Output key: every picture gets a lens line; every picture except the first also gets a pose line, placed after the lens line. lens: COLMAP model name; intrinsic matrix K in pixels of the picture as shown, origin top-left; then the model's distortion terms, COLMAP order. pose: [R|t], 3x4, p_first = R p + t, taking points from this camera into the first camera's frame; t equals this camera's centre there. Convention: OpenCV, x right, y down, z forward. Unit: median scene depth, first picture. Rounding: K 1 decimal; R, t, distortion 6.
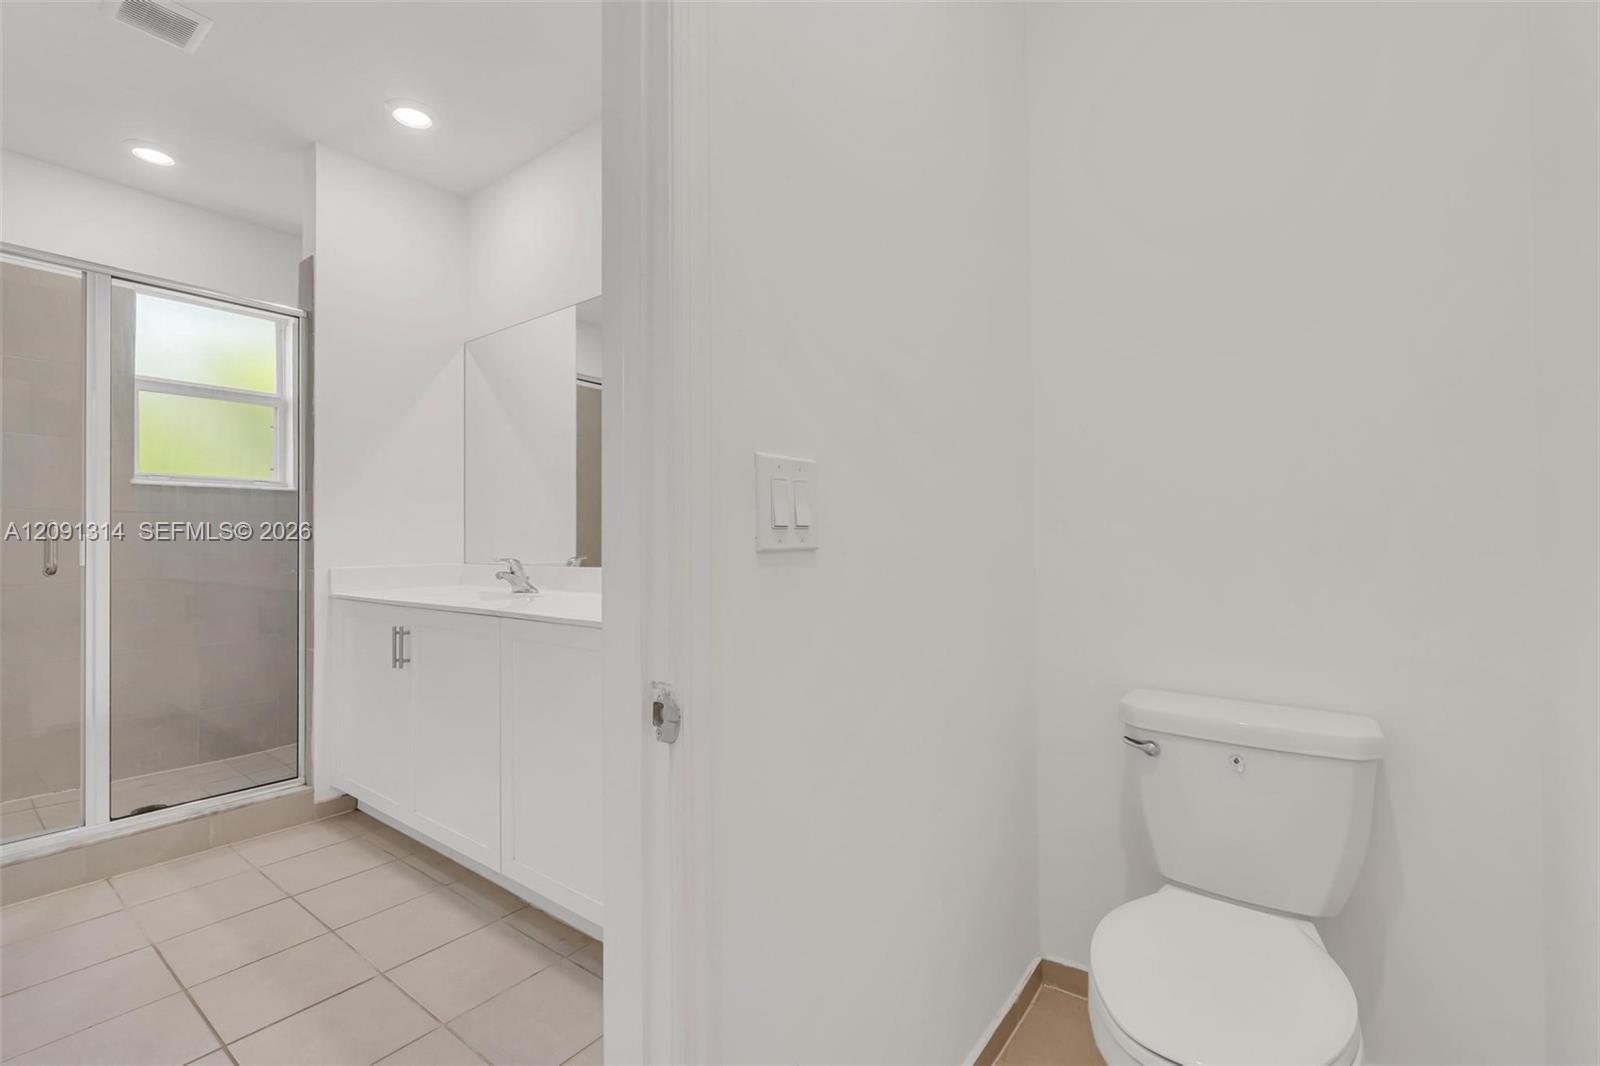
lens RADIAL K [[692.9, 0, 800.0], [0, 692.9, 533.0], [0, 0, 1]] dist [-0.000147, 0.000260]
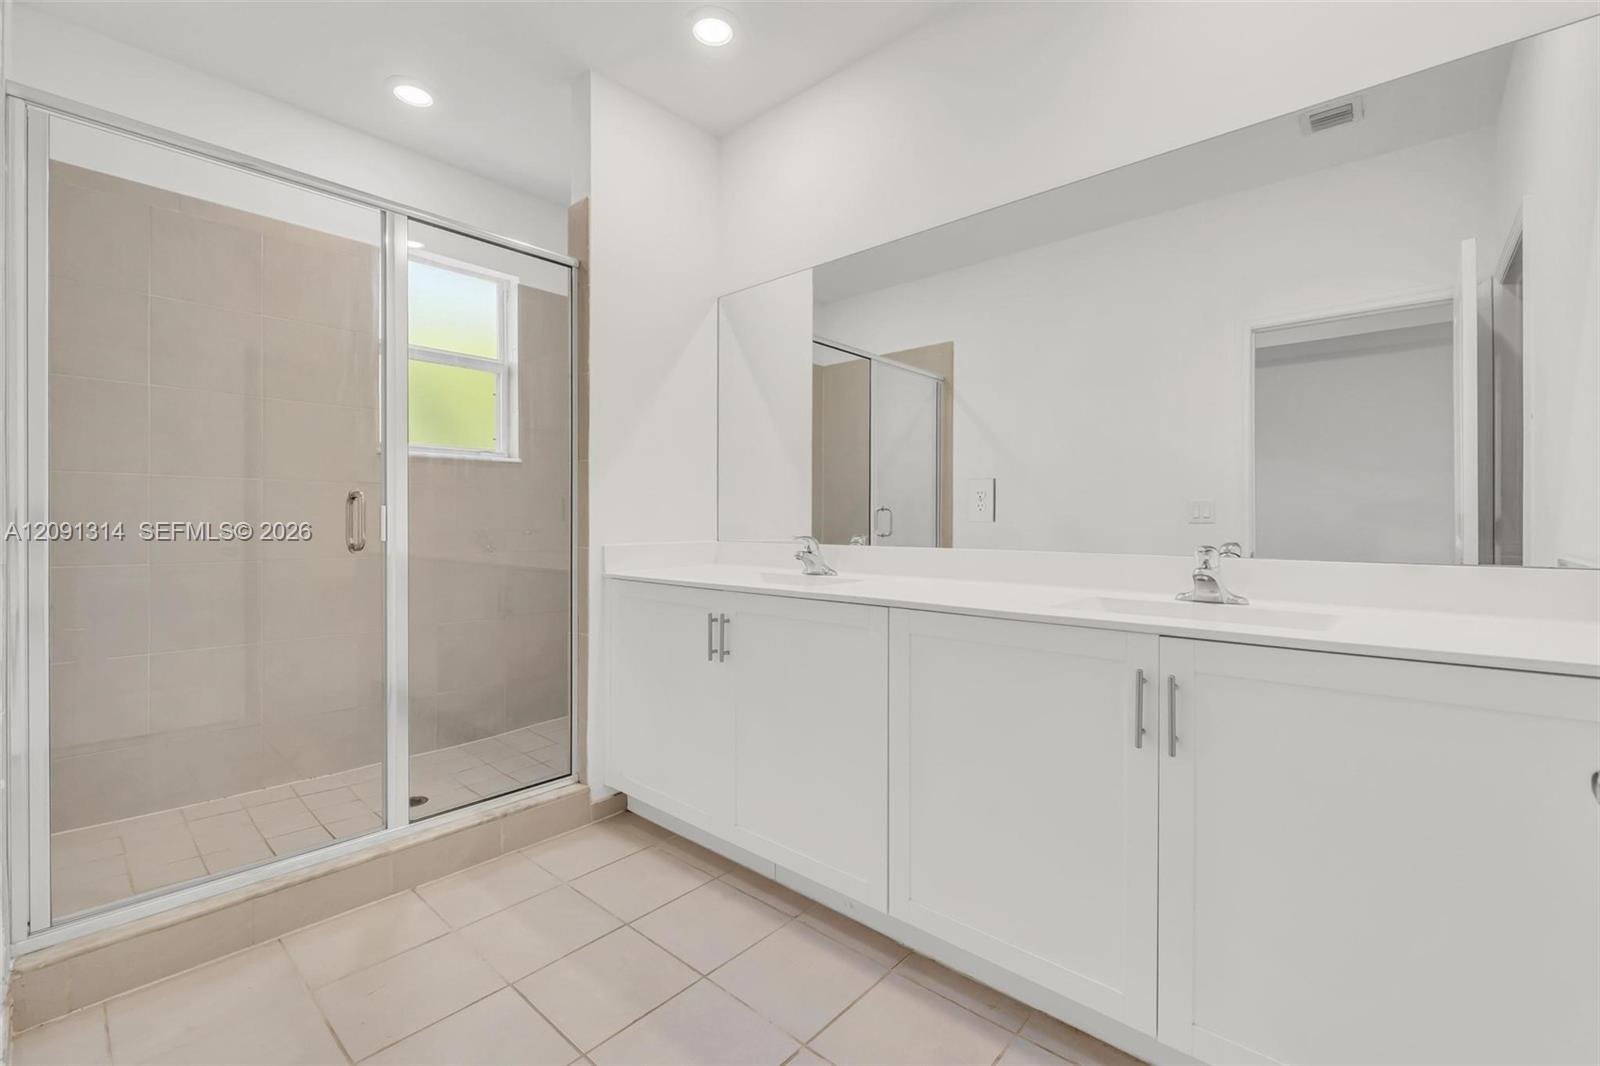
lens RADIAL K [[685.0, 0, 810.2], [0, 685.0, 520.4], [0, 0, 1]] dist [-0.000739, 0.000065]
pose [[0.997010, 0.006162, -0.077030, -0.355268], [-0.005108, 0.999891, 0.013866, 0.004978], [0.077107, -0.013431, 0.996932, 0.135829]]
